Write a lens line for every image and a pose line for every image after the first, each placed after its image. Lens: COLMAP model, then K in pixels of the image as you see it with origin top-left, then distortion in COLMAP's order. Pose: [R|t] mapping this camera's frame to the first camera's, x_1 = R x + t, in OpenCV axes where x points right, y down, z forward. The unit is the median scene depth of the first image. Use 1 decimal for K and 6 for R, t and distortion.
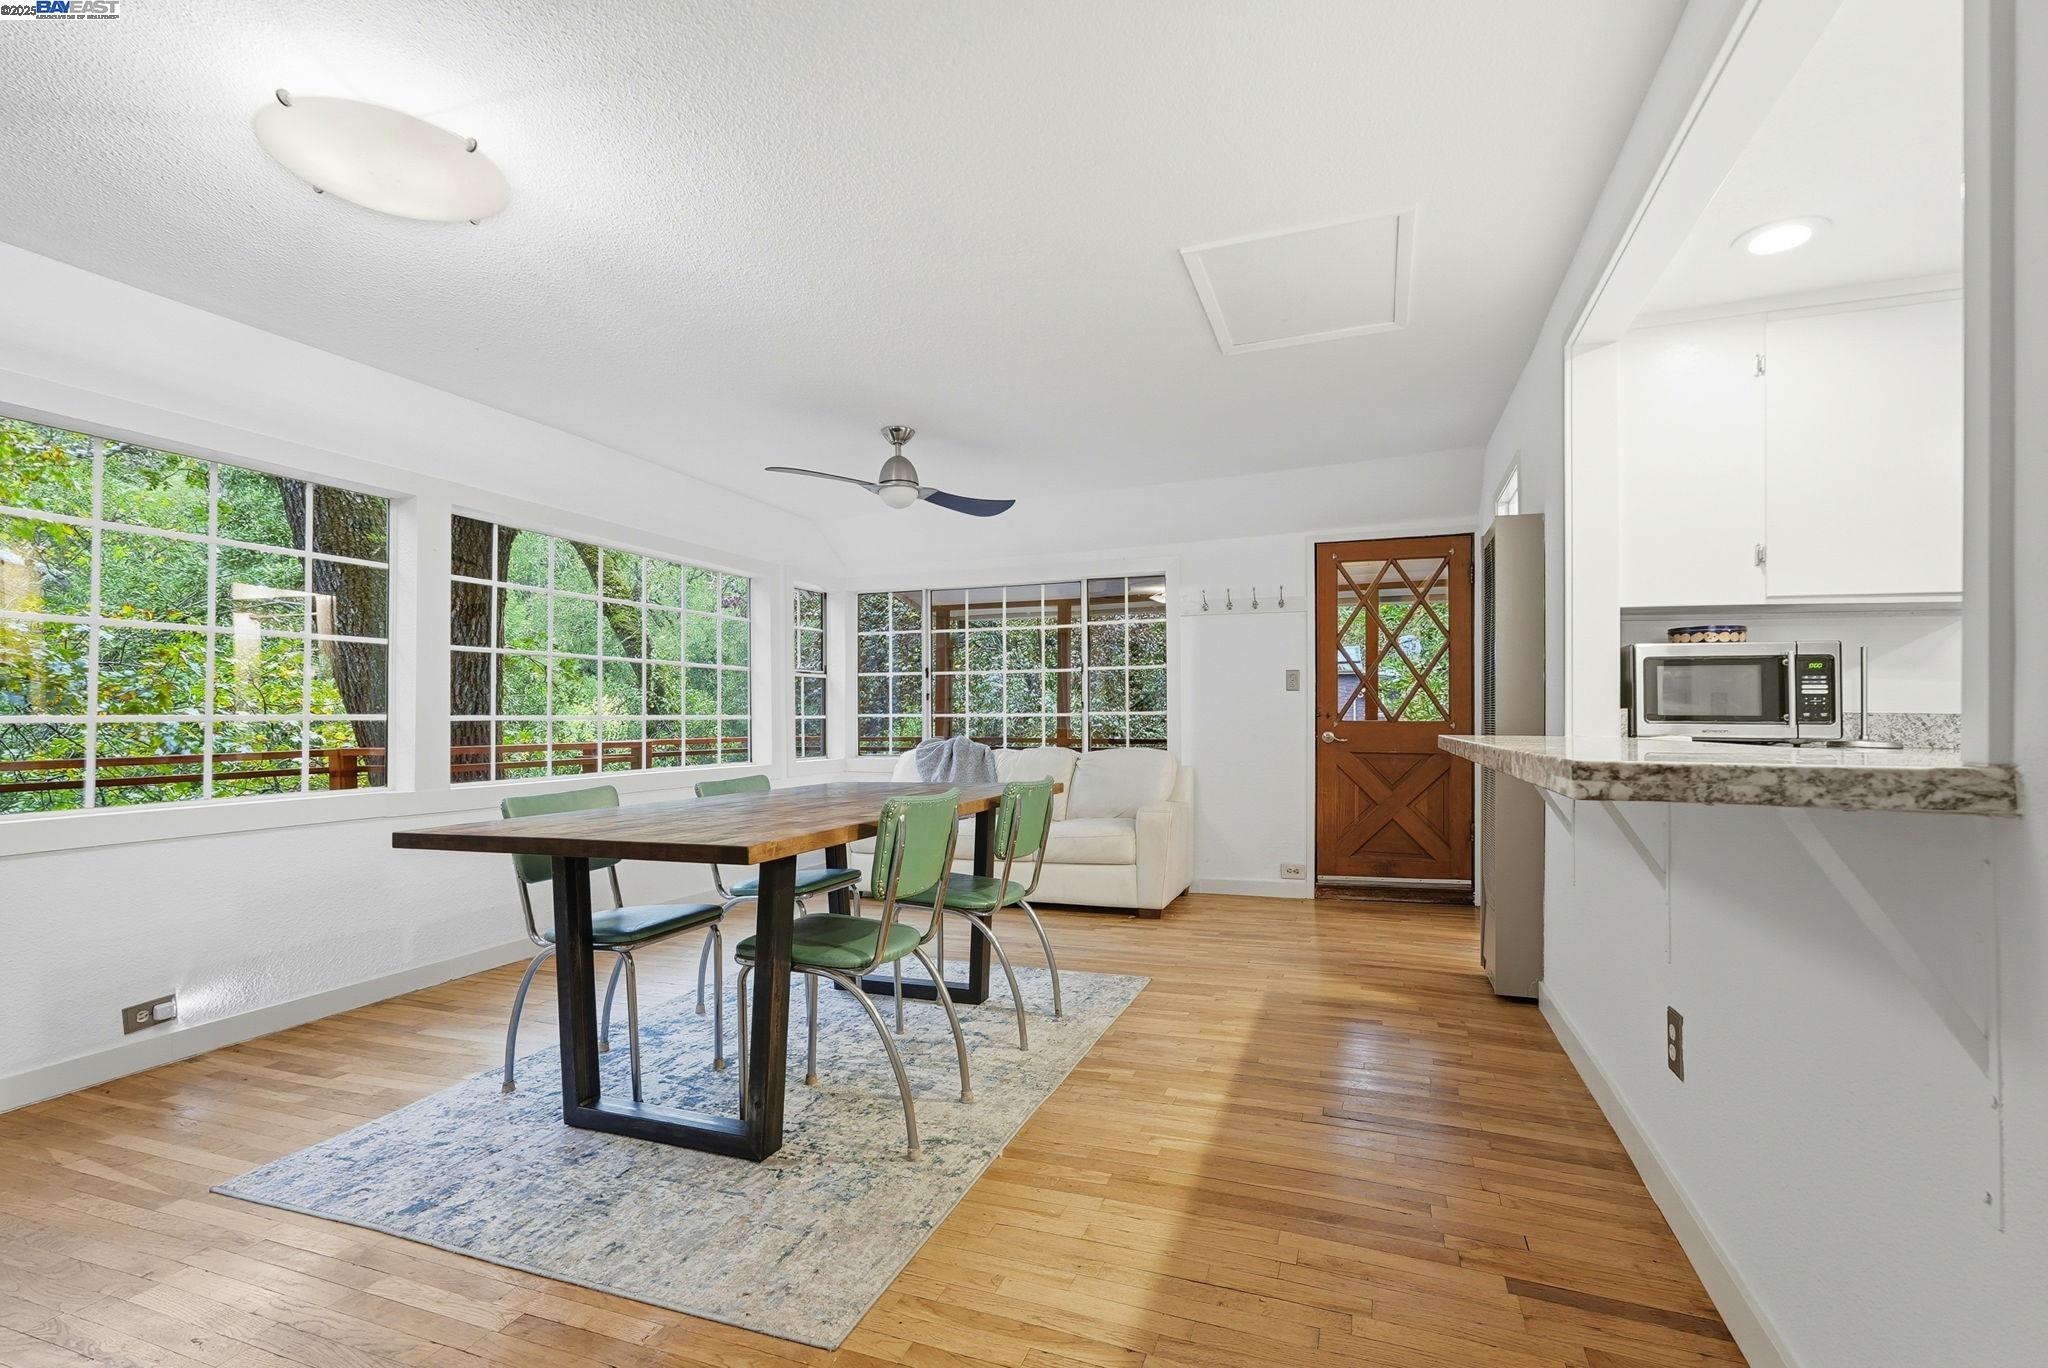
lens RADIAL K [[939.4, 0, 1025.4], [0, 939.4, 700.2], [0, 0, 1]] dist [-0.024939, 0.021574]
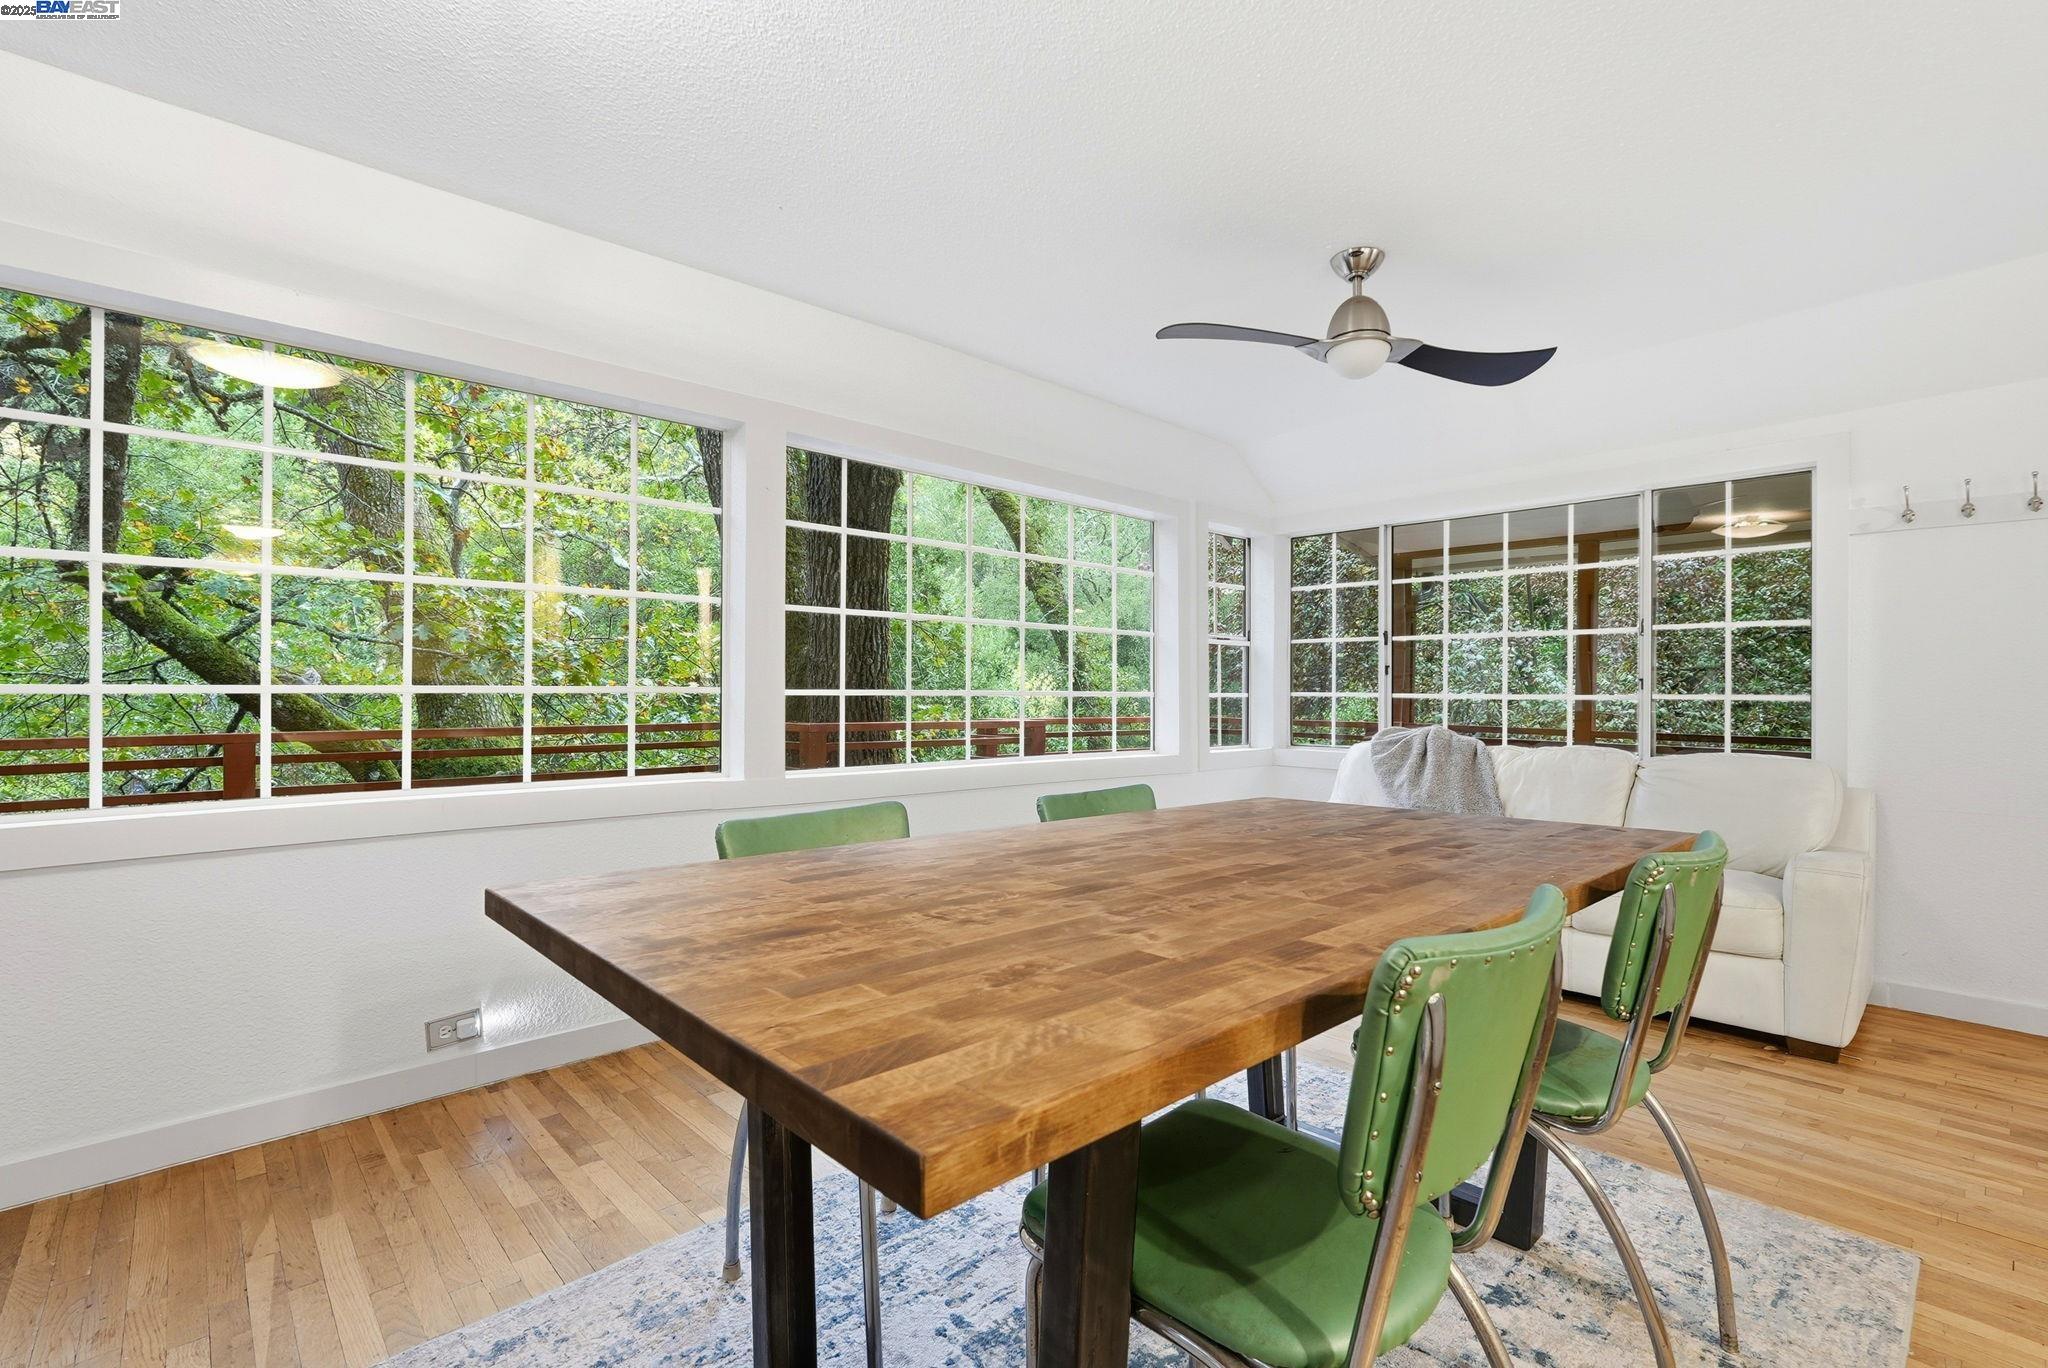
lens RADIAL K [[945.1, 0, 1024.0], [0, 945.1, 675.2], [0, 0, 1]] dist [0.003632, 0.001478]
pose [[0.901274, 0.006074, -0.433207, -0.045282], [-0.006351, 0.999980, 0.000807, 0.001857], [0.433203, 0.002024, 0.901294, 0.241071]]
